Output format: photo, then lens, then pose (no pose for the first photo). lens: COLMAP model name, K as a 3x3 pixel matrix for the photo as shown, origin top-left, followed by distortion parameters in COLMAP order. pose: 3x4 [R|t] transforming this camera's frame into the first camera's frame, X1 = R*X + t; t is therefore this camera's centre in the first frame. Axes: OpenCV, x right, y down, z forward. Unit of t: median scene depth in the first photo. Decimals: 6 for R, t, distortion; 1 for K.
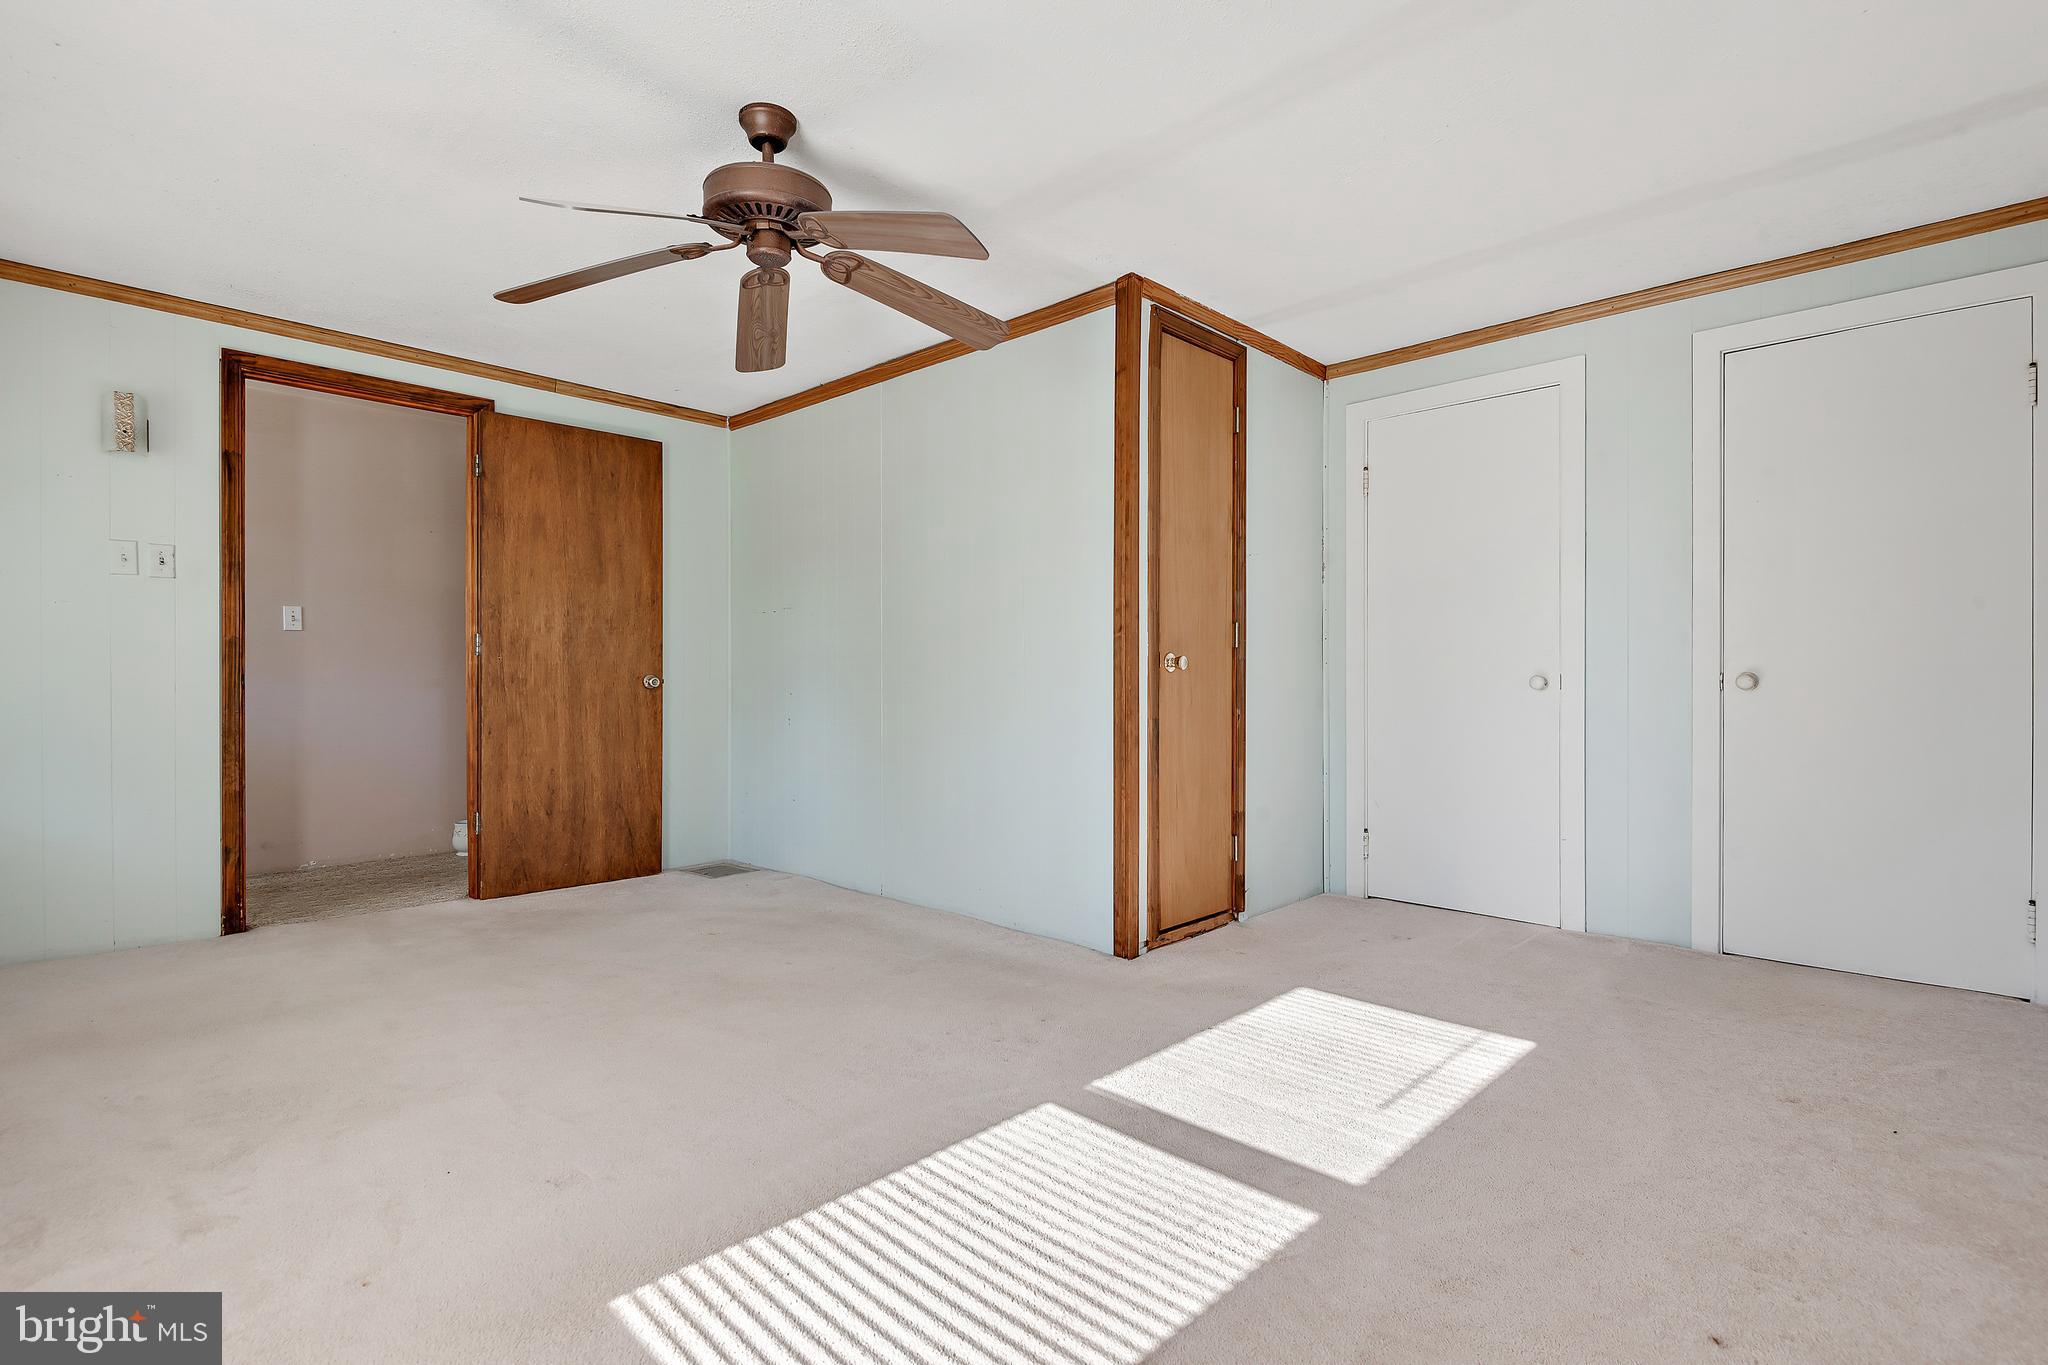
lens RADIAL K [[962.7, 0, 1028.3], [0, 962.7, 677.0], [0, 0, 1]] dist [-0.004320, -0.001076]
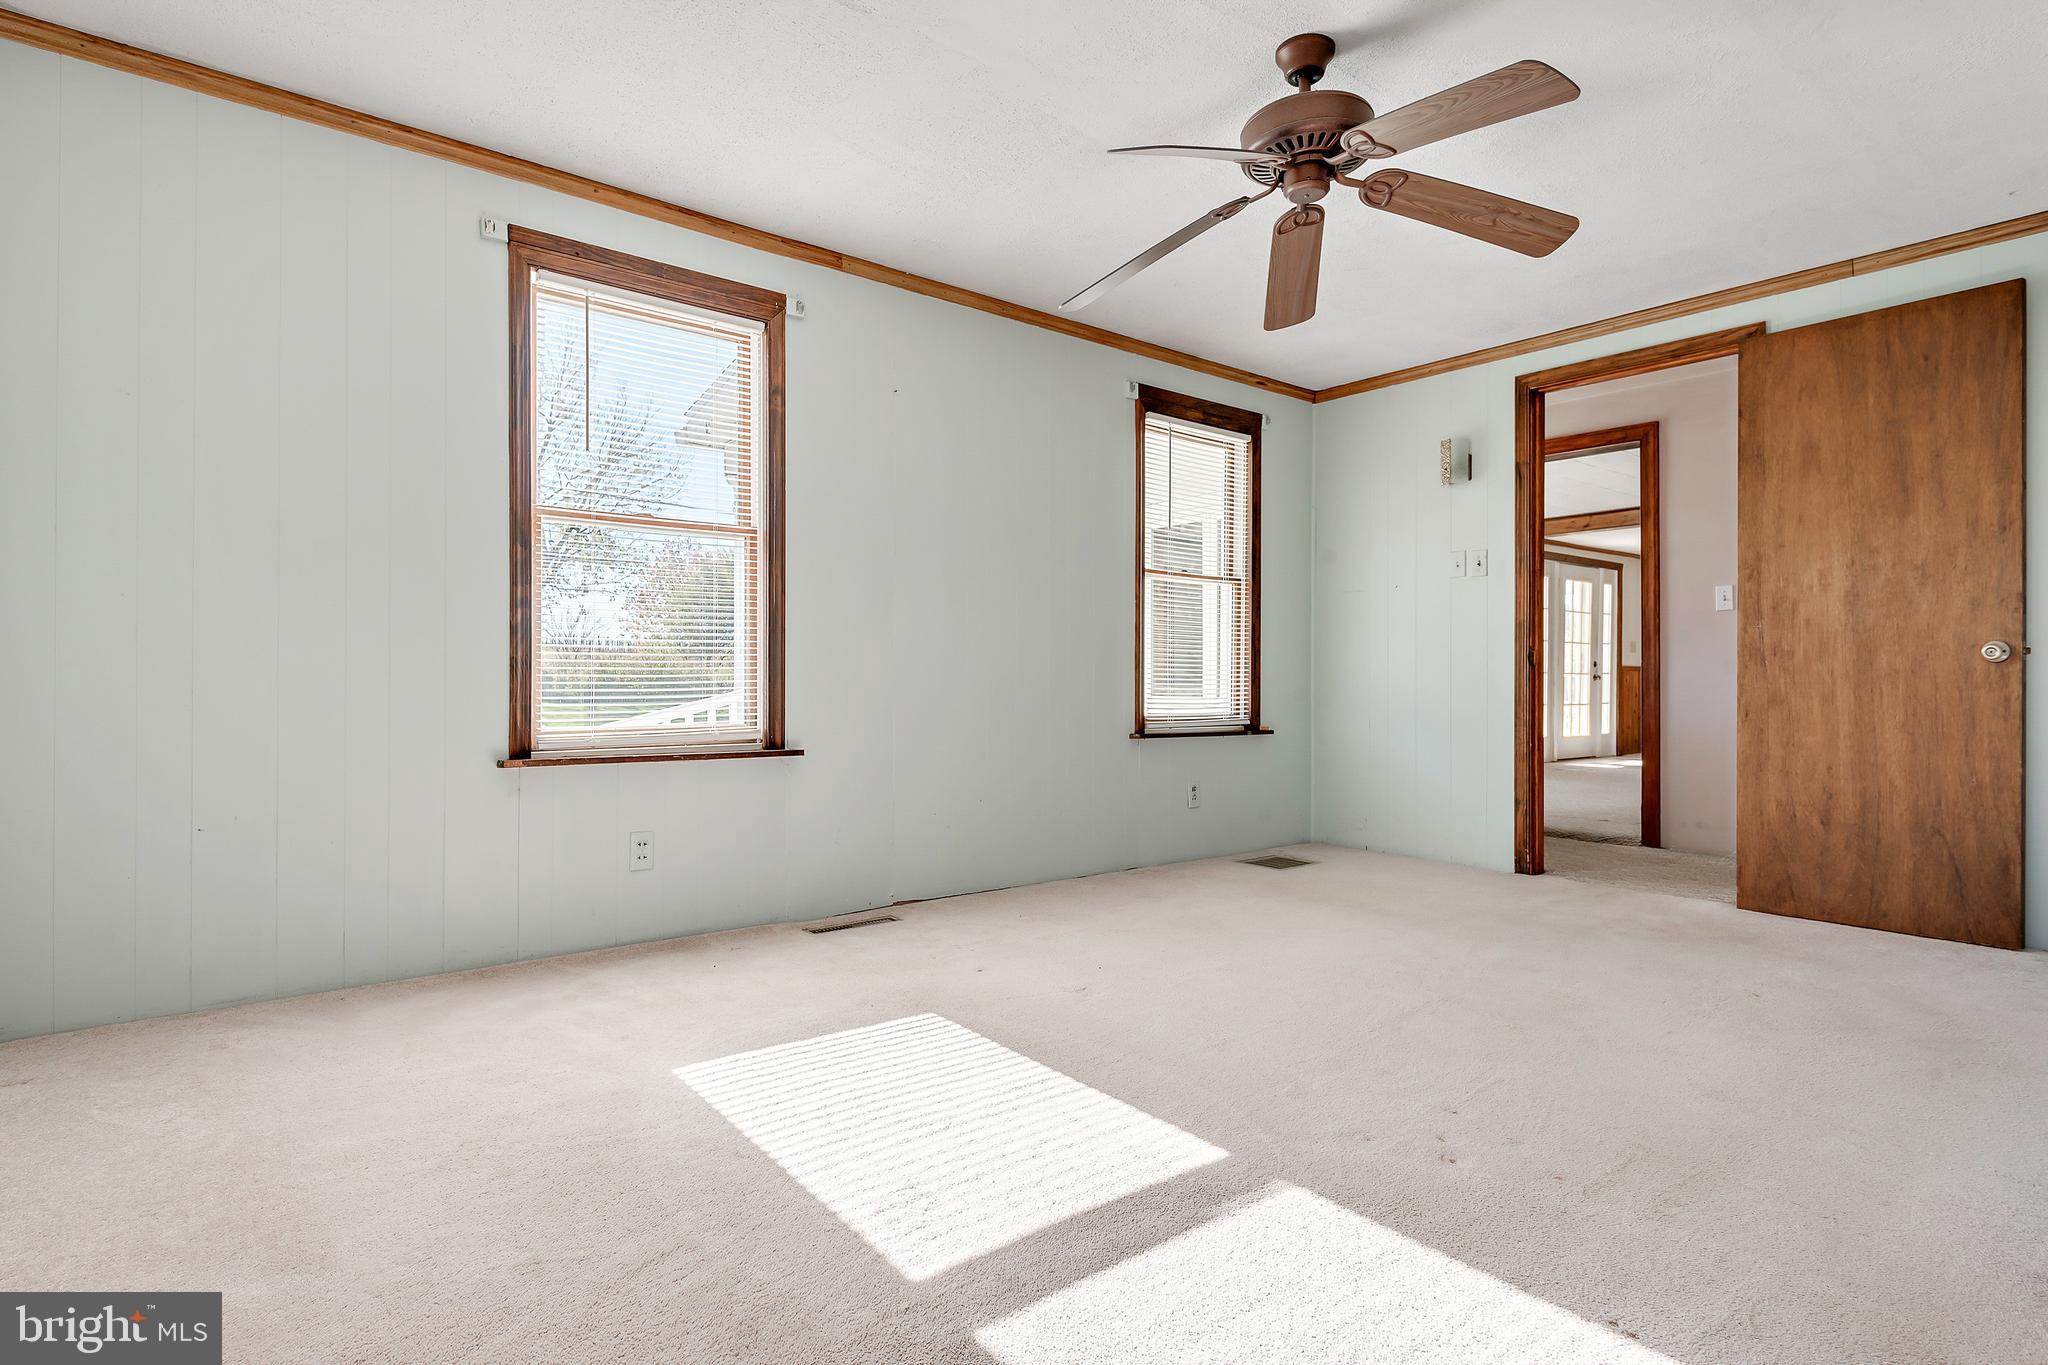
lens RADIAL K [[1105.6, 0, 1027.6], [0, 1105.6, 686.9], [0, 0, 1]] dist [-0.028257, -0.001485]
pose [[-0.172848, -0.000650, -0.984948, 0.480208], [-0.002859, 0.999996, -0.000158, 0.033542], [0.984944, 0.002789, -0.172849, 0.514736]]
